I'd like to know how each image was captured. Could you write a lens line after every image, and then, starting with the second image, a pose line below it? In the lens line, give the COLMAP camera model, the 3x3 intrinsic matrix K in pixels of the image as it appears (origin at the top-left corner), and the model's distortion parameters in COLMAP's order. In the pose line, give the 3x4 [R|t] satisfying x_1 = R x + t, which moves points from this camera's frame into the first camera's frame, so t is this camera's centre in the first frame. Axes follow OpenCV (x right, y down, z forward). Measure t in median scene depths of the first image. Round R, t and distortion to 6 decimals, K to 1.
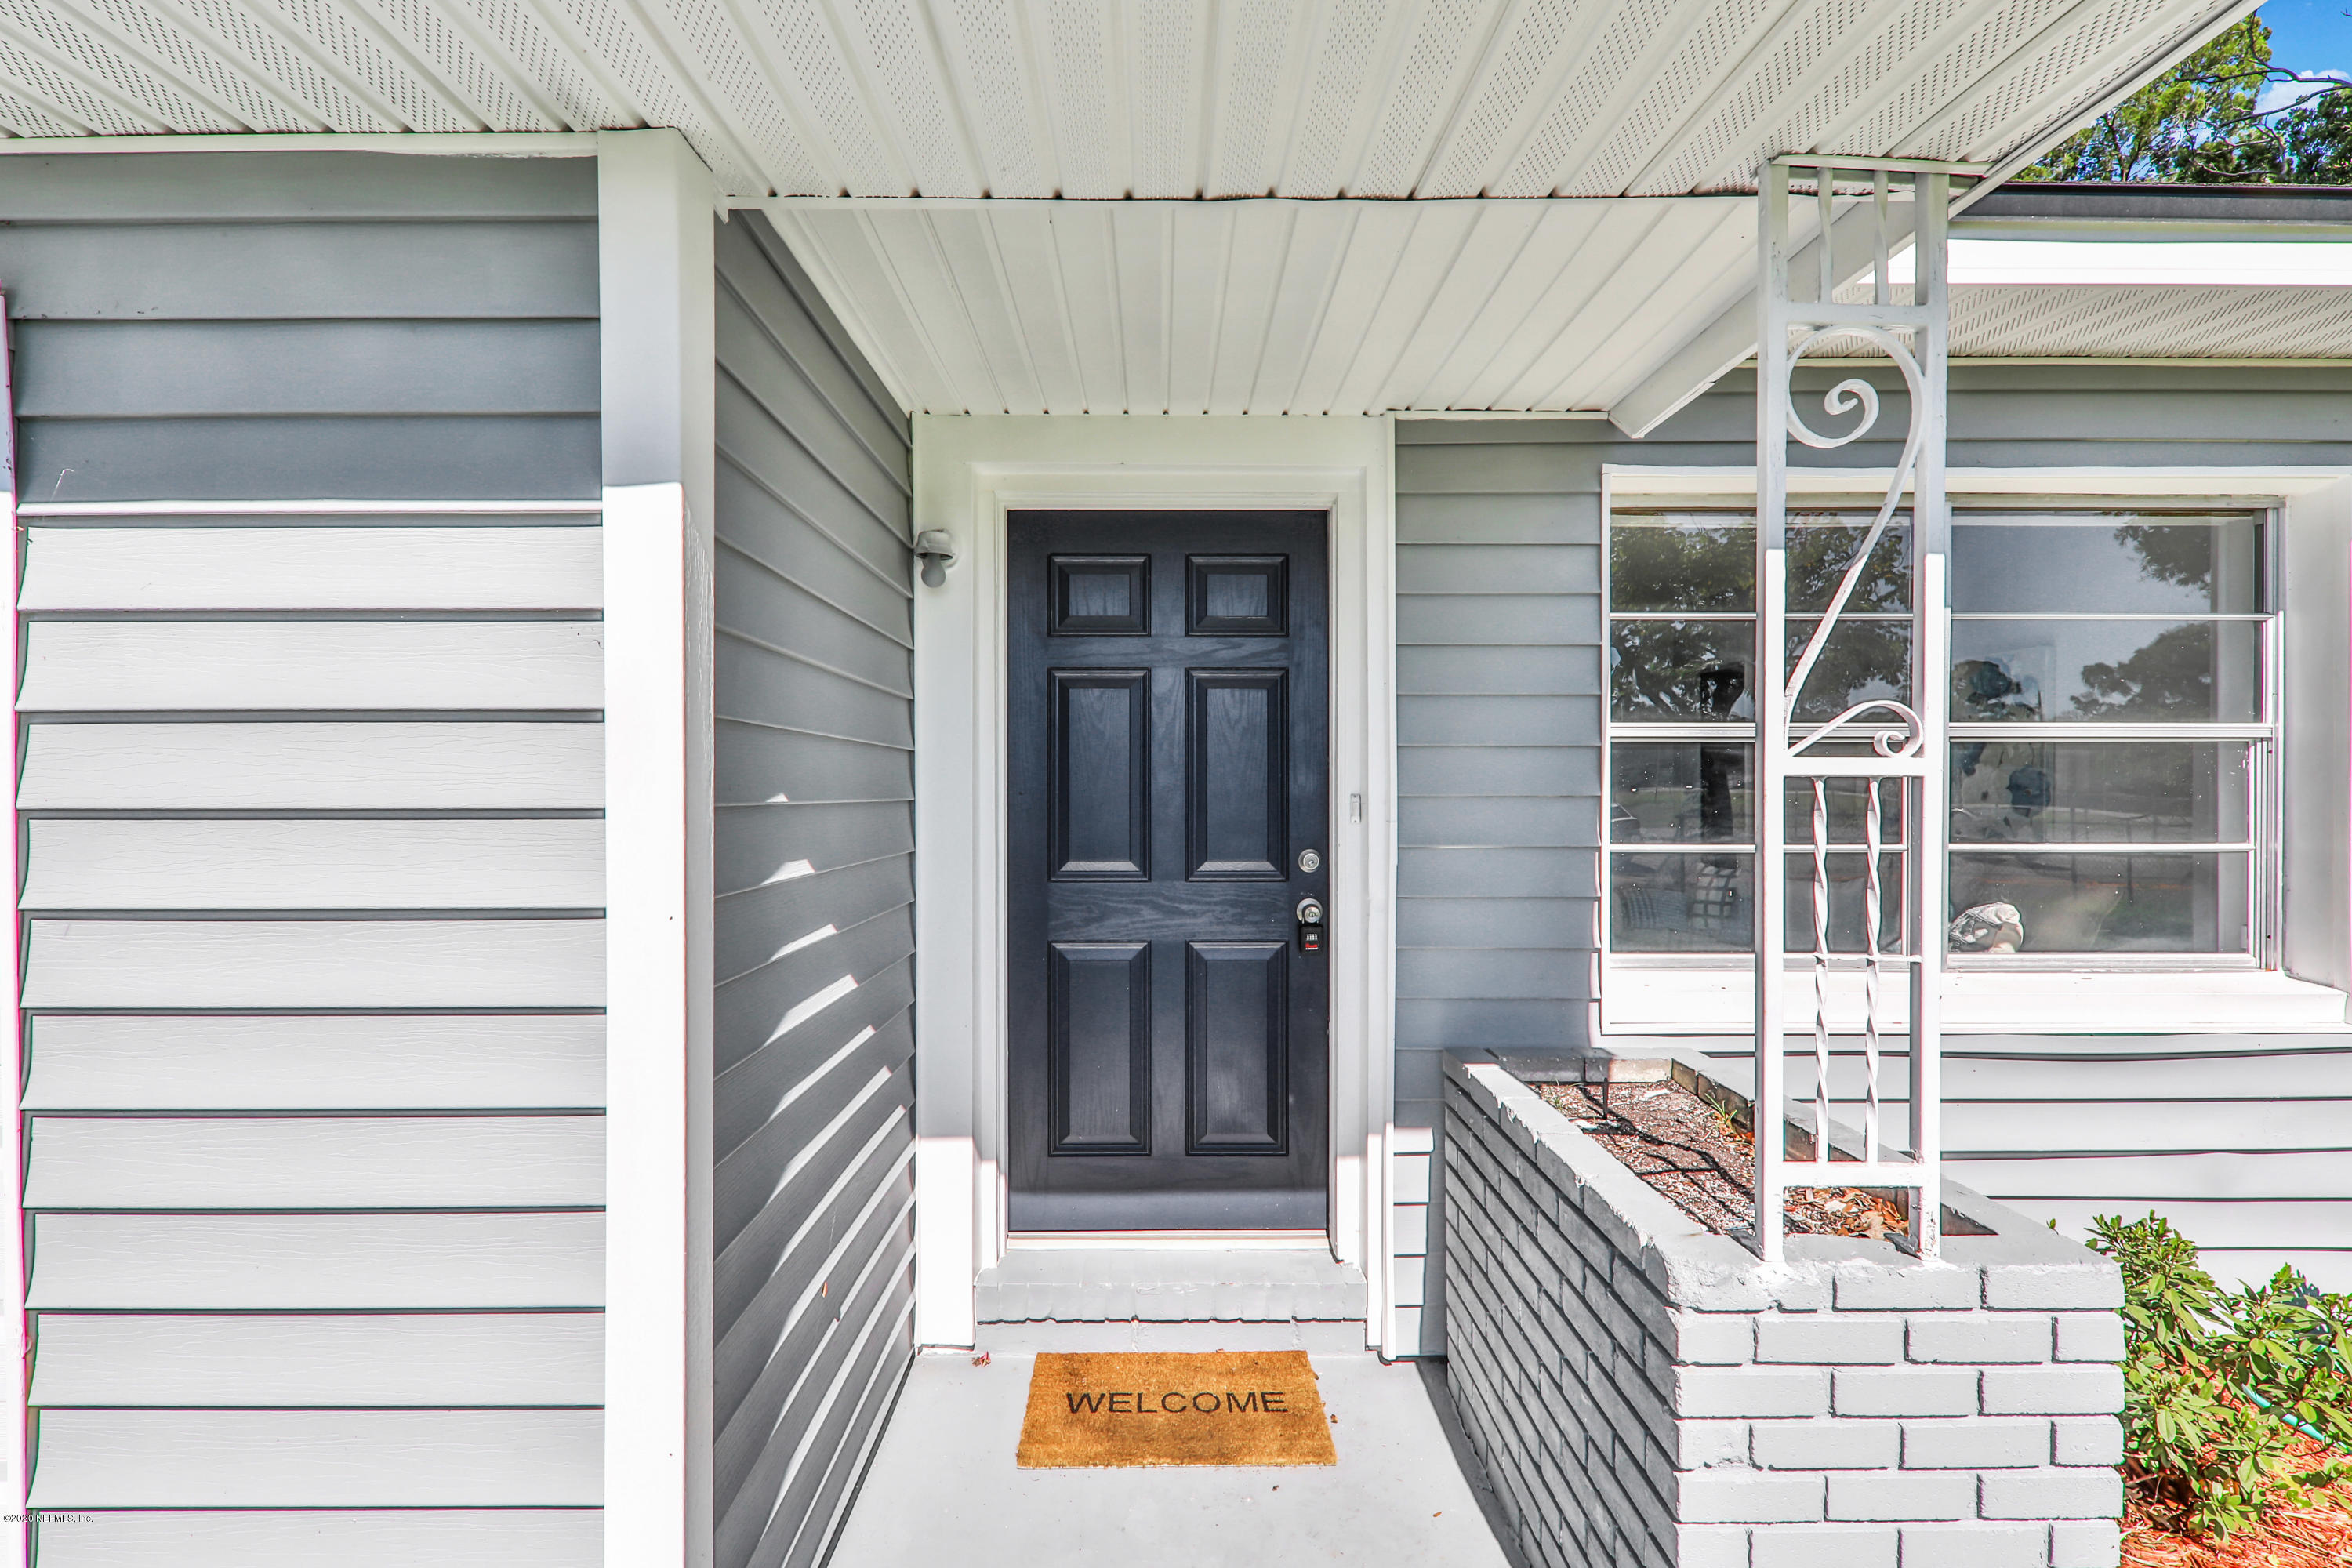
lens RADIAL K [[991.4, 0, 1176.0], [0, 991.4, 784.0], [0, 0, 1]] dist [0.000874, 0.000027]
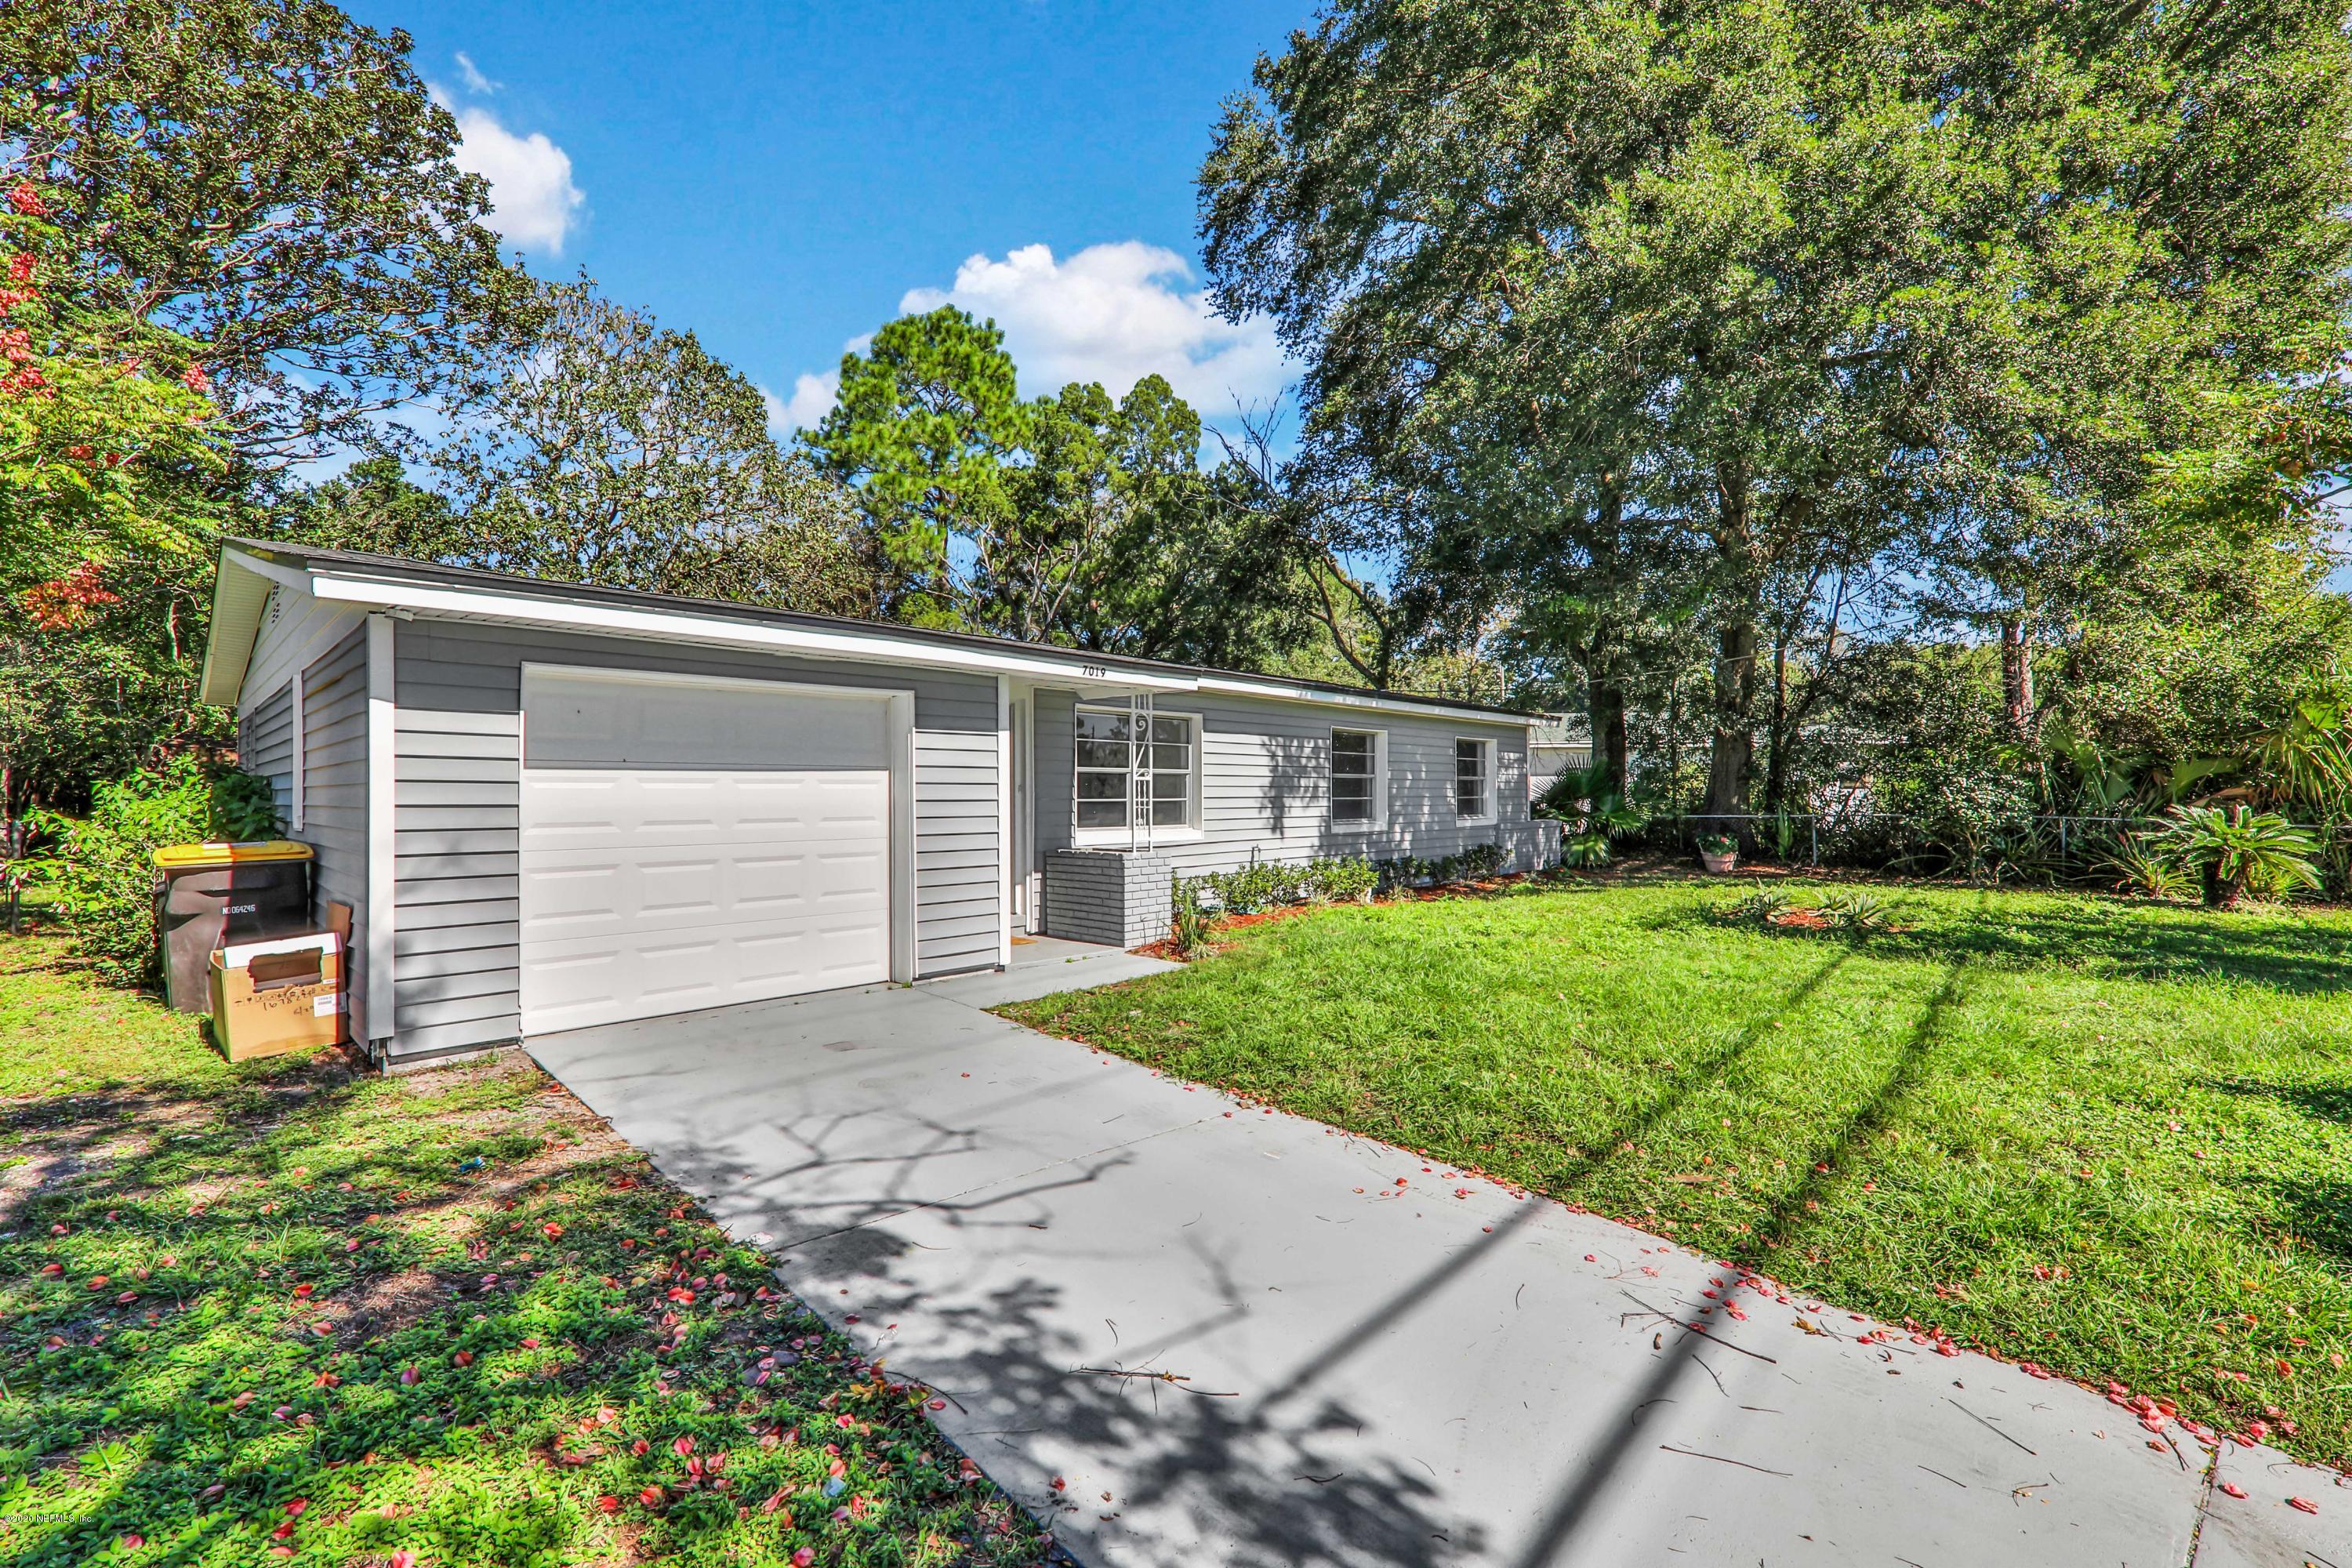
lens RADIAL K [[991.4, 0, 1176.0], [0, 991.4, 784.0], [0, 0, 1]] dist [0.000874, 0.000027]
pose [[0.702859, 0.006671, 0.711298, -2.080892], [0.000582, 0.999950, -0.009953, 0.043403], [-0.711329, 0.007409, 0.702820, -2.040260]]
